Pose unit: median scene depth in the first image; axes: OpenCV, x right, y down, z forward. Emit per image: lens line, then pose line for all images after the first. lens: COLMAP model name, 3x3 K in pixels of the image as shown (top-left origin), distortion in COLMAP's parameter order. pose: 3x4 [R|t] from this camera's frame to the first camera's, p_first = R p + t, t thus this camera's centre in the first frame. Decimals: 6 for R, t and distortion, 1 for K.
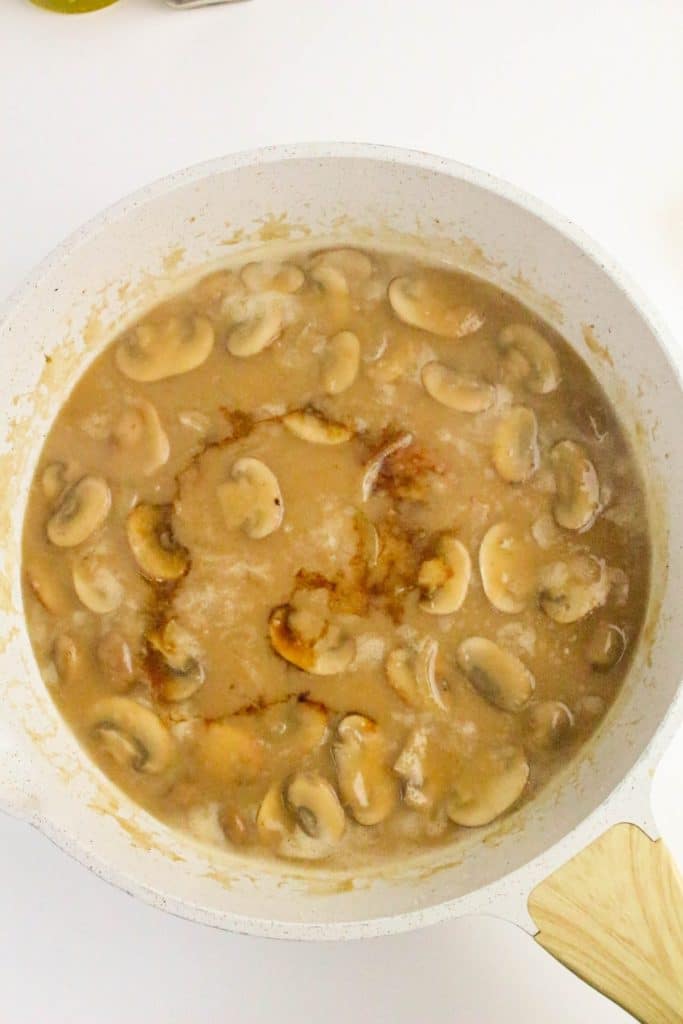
lens RADIAL K [[1945.0, 0, 341.5], [0, 1945.0, 512.0], [0, 0, 1]] dist [-0.157980, -0.103278]
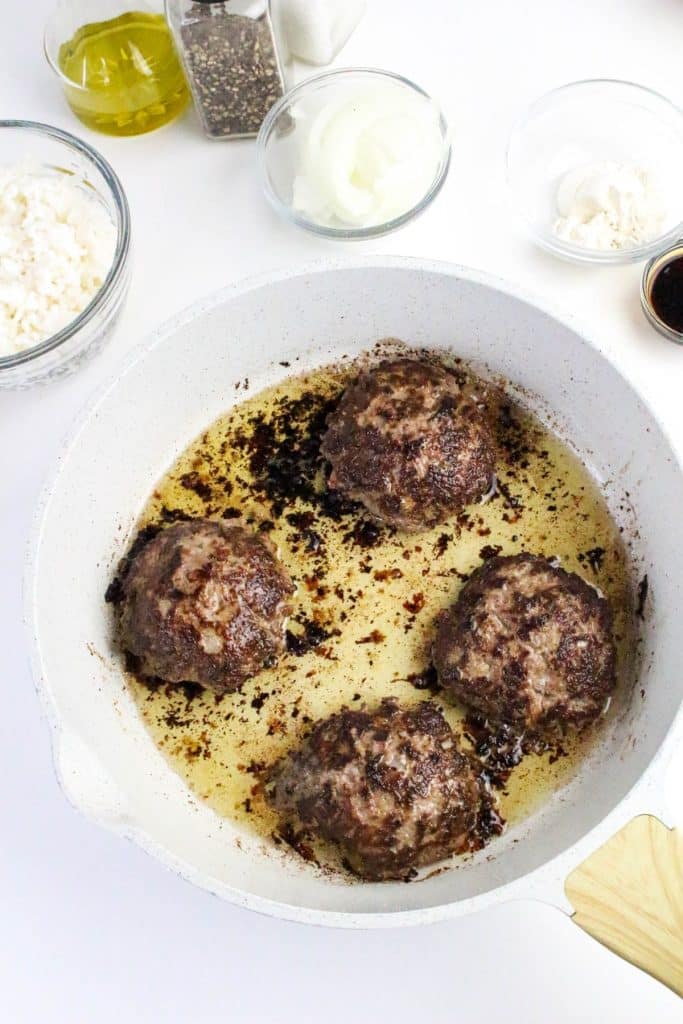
lens RADIAL K [[1945.0, 0, 341.5], [0, 1945.0, 512.0], [0, 0, 1]] dist [-0.157980, -0.103278]
pose [[0.998868, -0.045711, -0.013186, -0.010605], [0.045745, 0.998950, 0.002324, -0.029962], [0.013066, -0.002925, 0.999910, -0.152790]]
